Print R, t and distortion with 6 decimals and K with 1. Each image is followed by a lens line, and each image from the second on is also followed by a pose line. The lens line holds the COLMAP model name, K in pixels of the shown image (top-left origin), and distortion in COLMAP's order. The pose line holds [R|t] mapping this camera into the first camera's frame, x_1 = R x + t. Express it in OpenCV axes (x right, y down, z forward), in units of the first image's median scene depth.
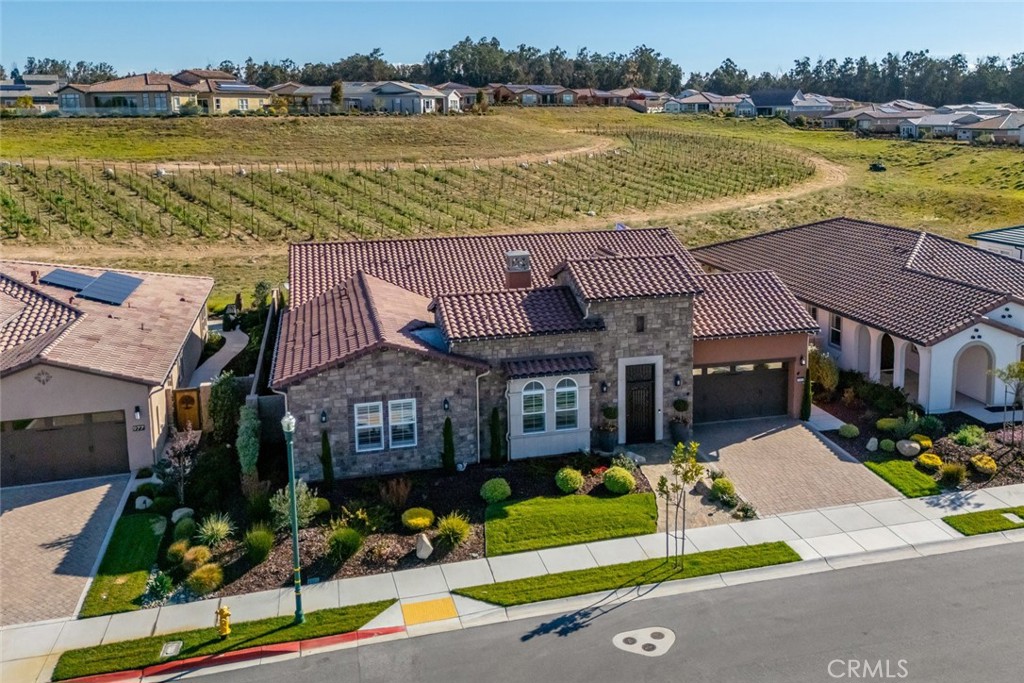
lens RADIAL K [[989.6, 0, 593.1], [0, 989.6, 250.4], [0, 0, 1]] dist [0.063535, 0.000000]
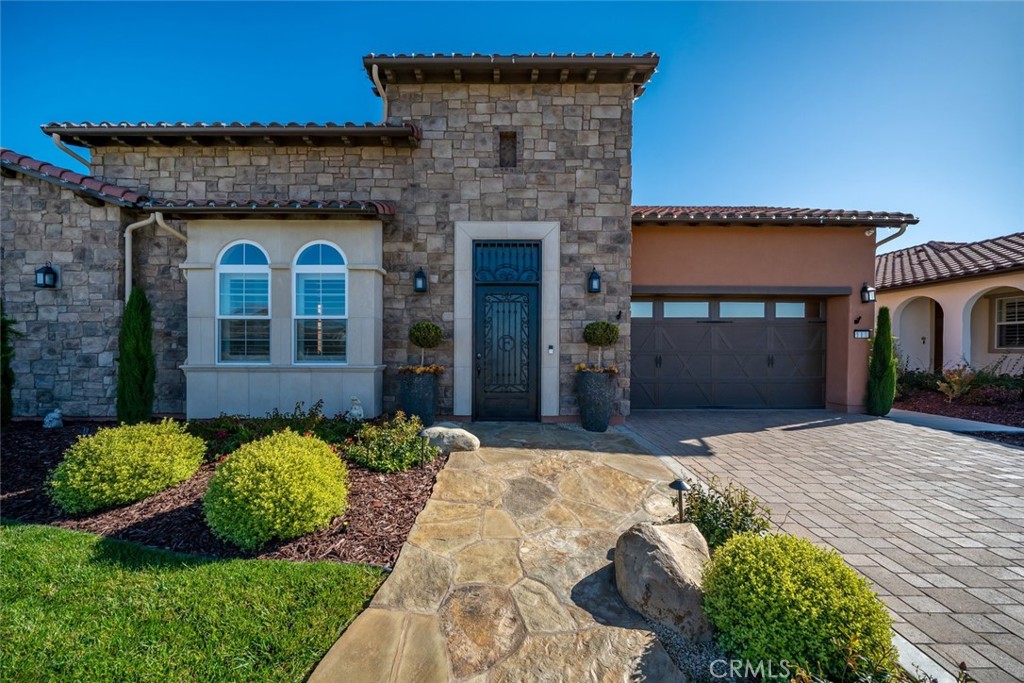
lens RADIAL K [[359.7, 0, 509.9], [0, 359.7, 372.7], [0, 0, 1]] dist [-0.011920, -0.000161]
pose [[0.963463, 0.015325, -0.267403, 0.093845], [-0.048210, 0.991979, -0.116852, 0.194764], [0.263468, 0.125474, 0.956473, 0.852954]]
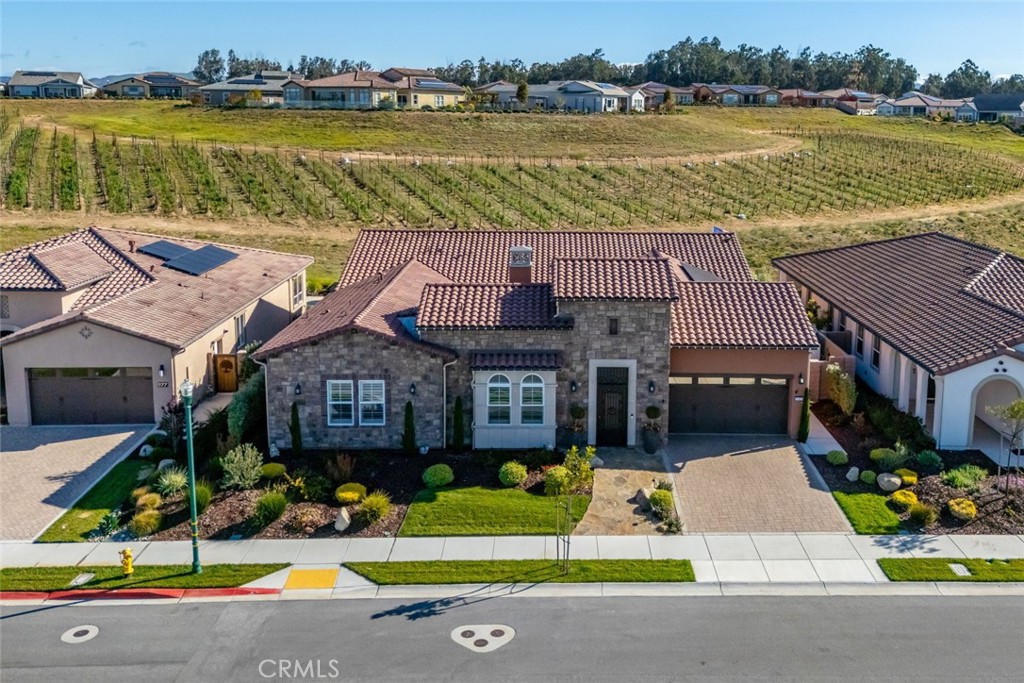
lens RADIAL K [[989.6, 0, 600.5], [0, 989.6, 250.7], [0, 0, 1]] dist [0.063535, 0.000000]
pose [[0.966235, 0.056772, -0.251331, 0.279092], [-0.056610, 0.998365, 0.007883, -0.008492], [0.251368, 0.006611, 0.967869, 0.036092]]
